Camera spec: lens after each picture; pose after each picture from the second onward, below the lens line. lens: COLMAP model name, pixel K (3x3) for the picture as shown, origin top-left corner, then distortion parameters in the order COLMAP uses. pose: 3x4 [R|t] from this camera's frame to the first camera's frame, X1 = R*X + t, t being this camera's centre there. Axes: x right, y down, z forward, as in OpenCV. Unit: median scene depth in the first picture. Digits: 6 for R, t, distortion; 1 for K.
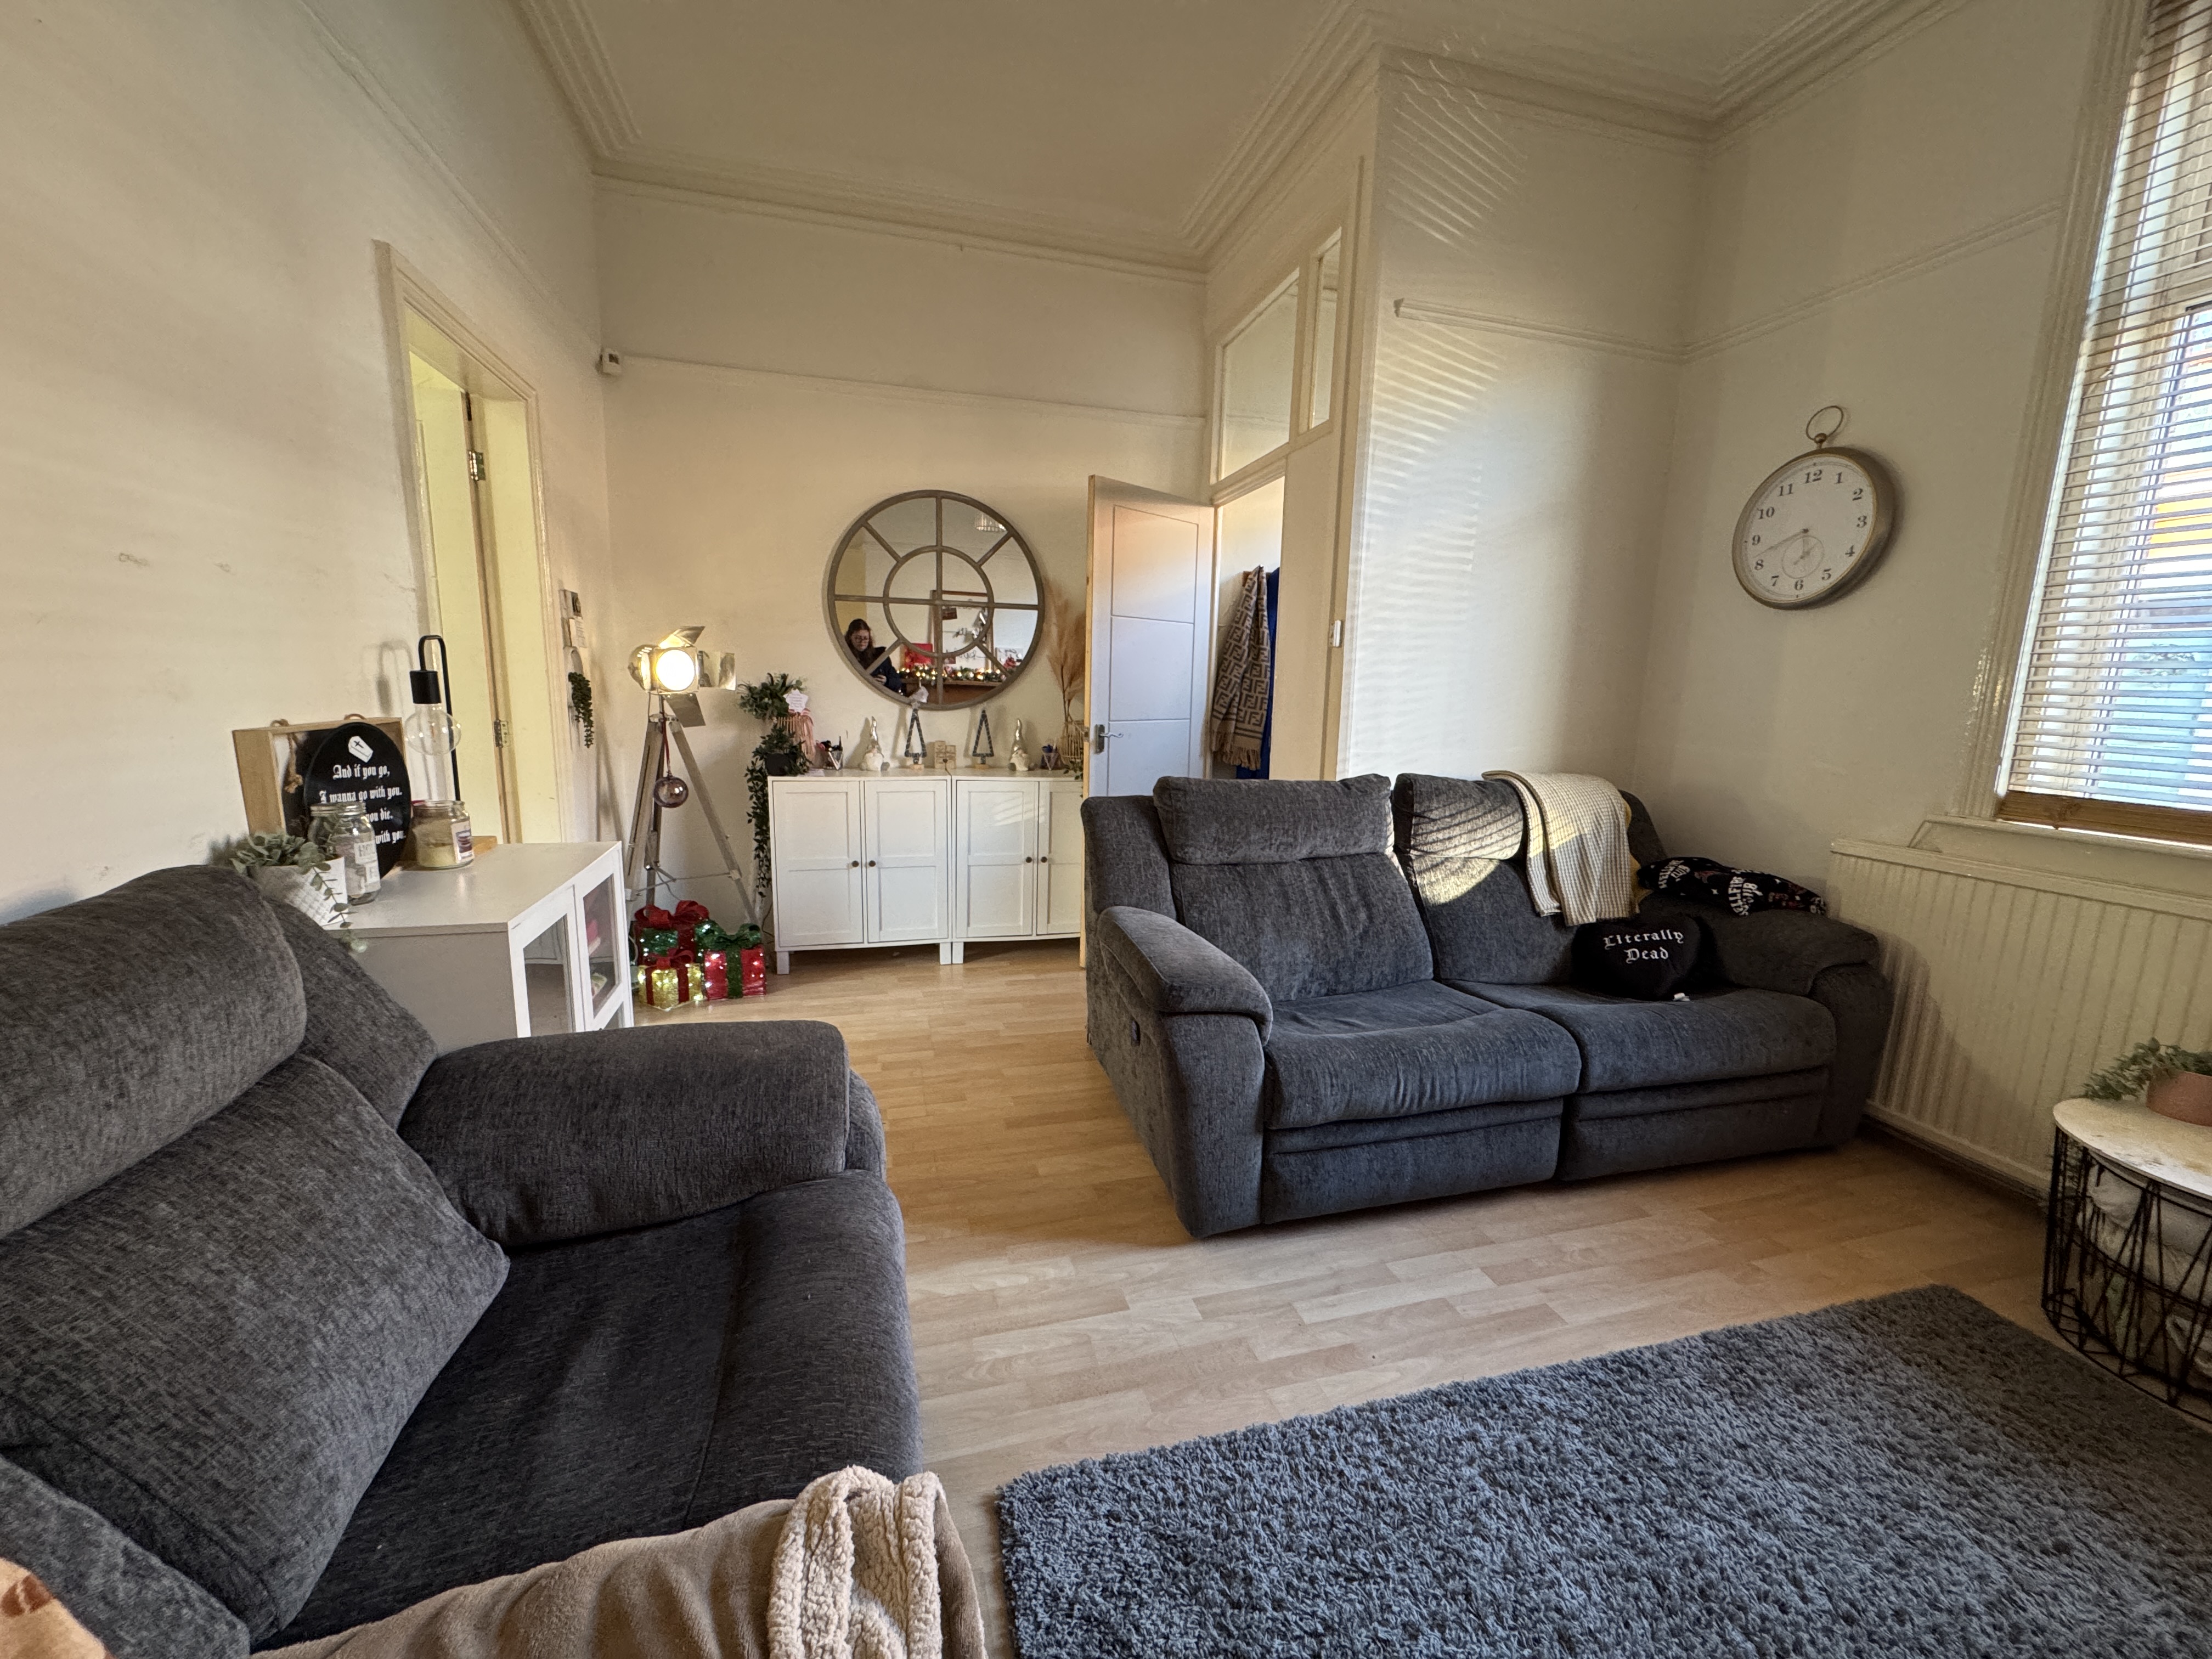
lens RADIAL K [[889.2, 0, 1106.7], [0, 889.2, 832.1], [0, 0, 1]] dist [-0.002249, -0.000003]
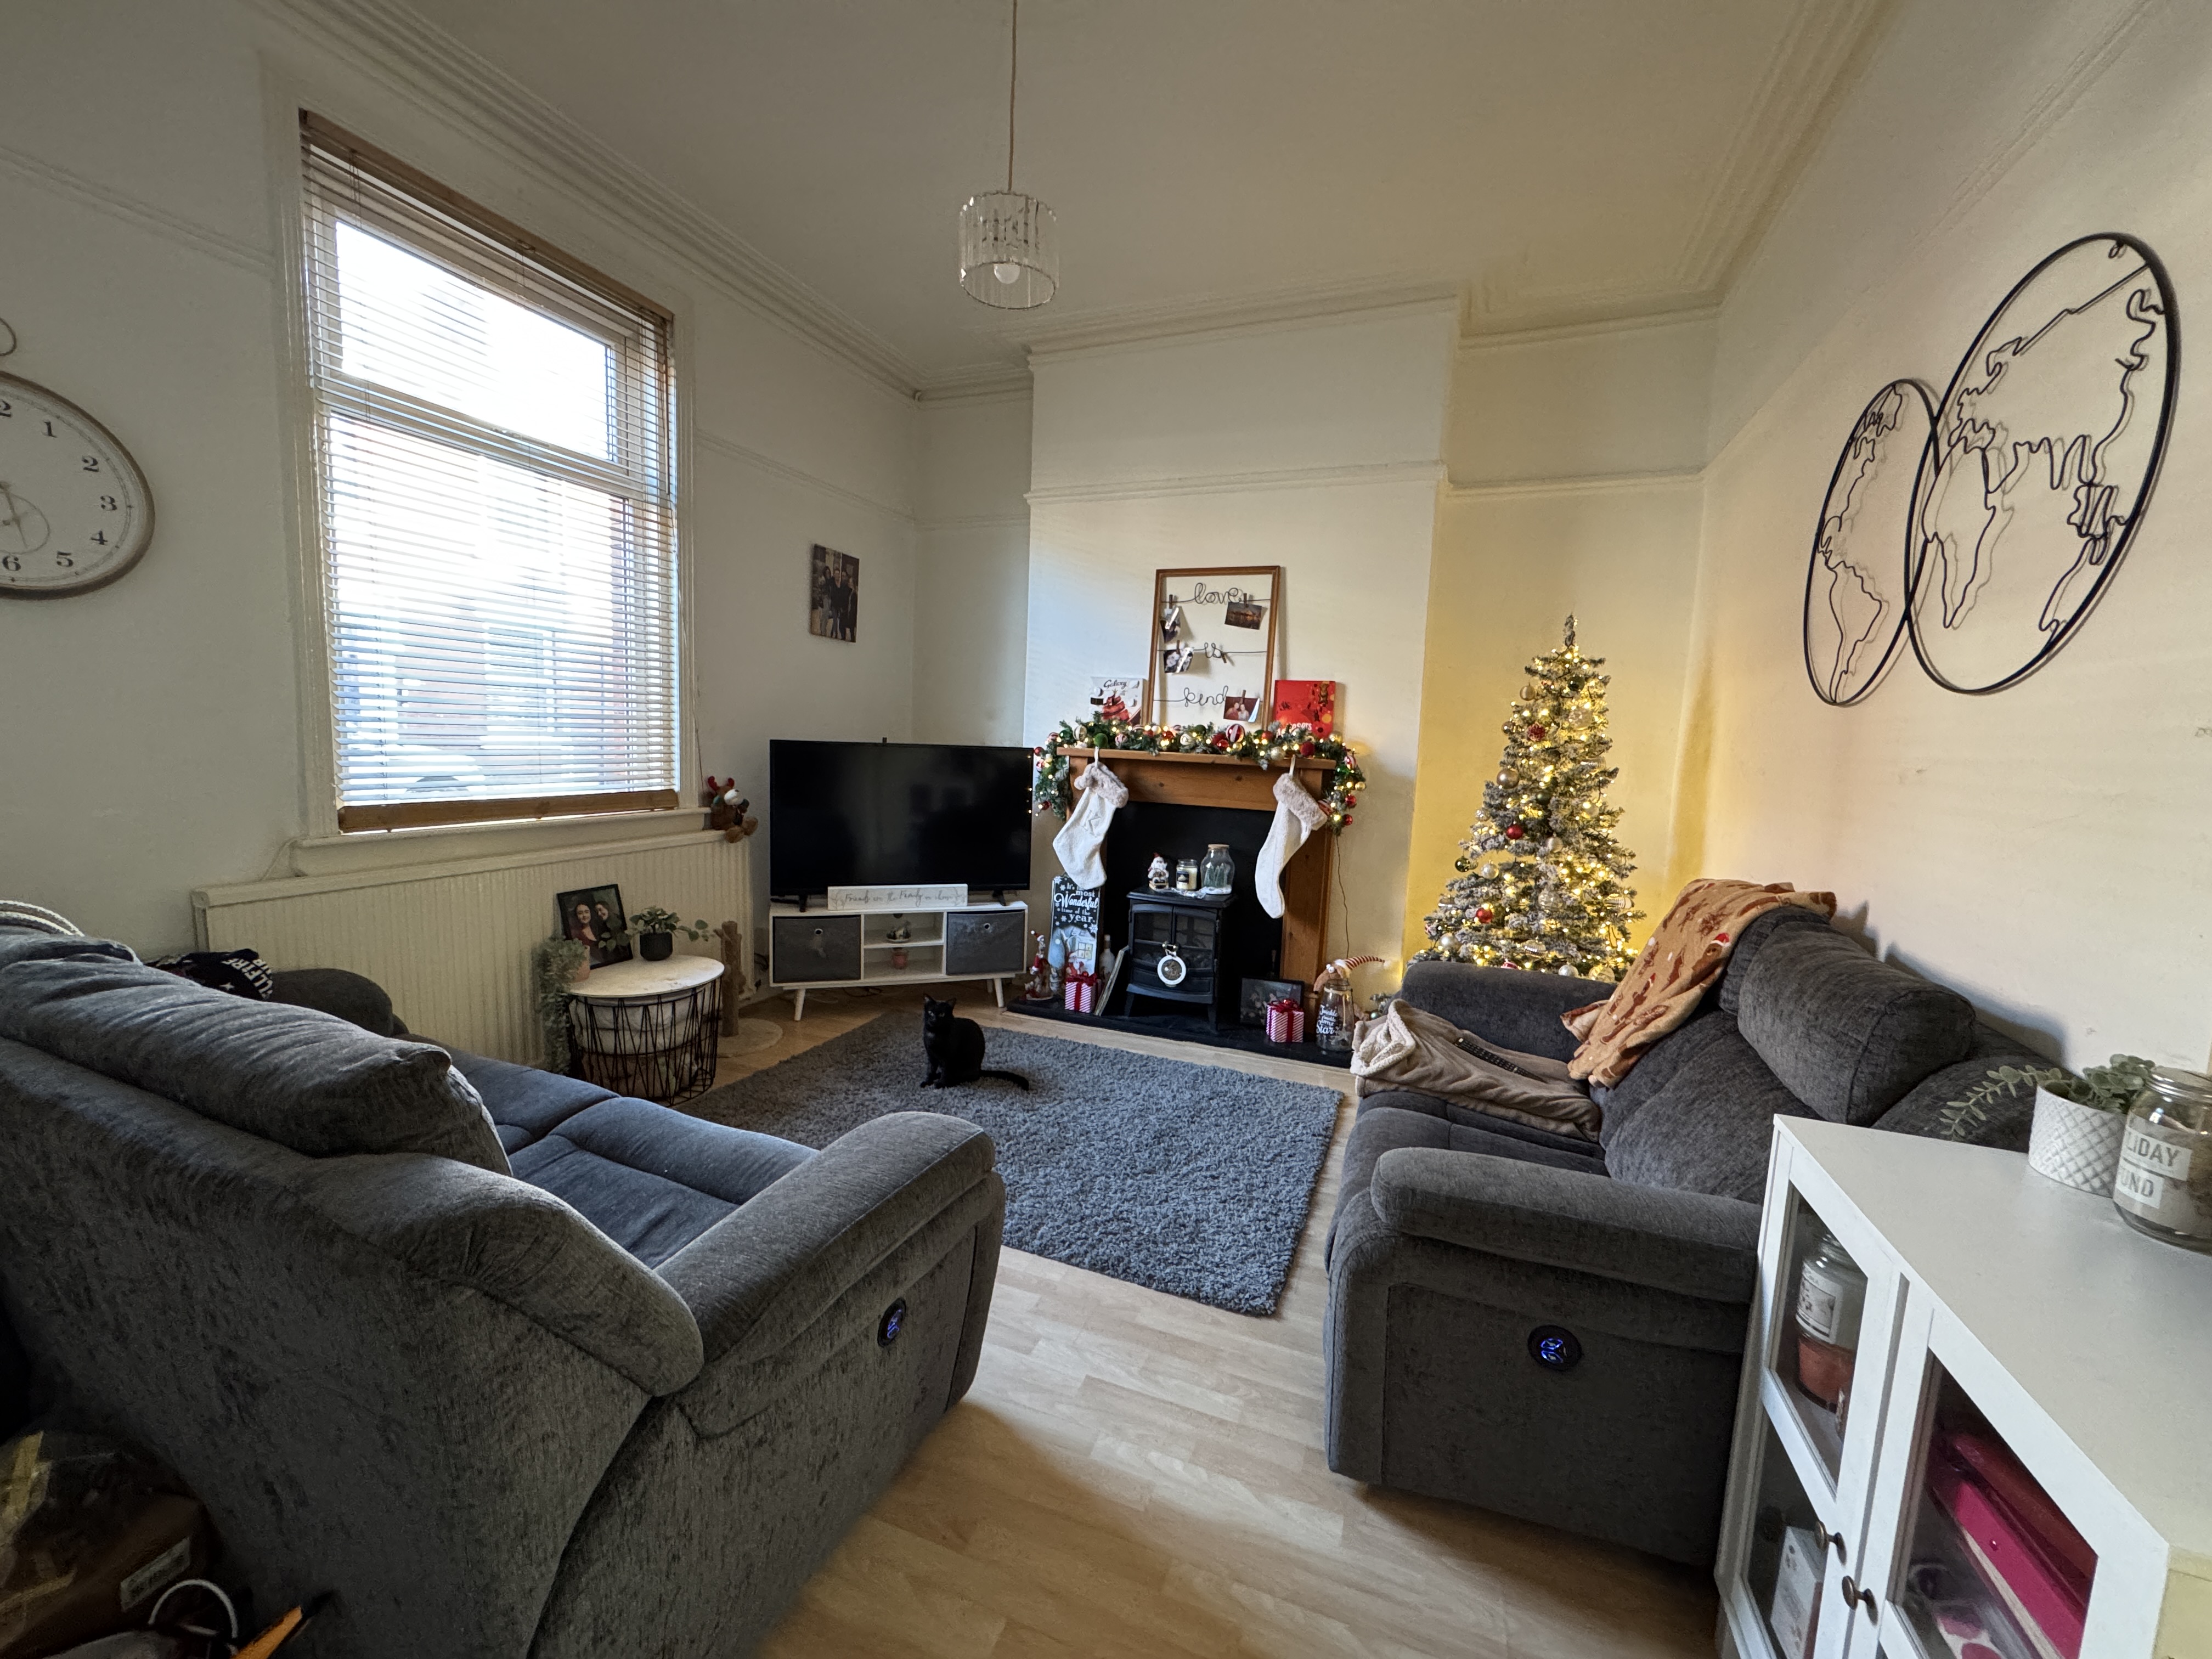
lens RADIAL K [[889.2, 0, 1106.7], [0, 889.2, 832.1], [0, 0, 1]] dist [-0.002249, -0.000003]
pose [[-0.810224, -0.121163, 0.573460, -0.412214], [0.039148, 0.965028, 0.259207, -0.272767], [-0.584812, 0.232466, -0.777145, 1.335615]]
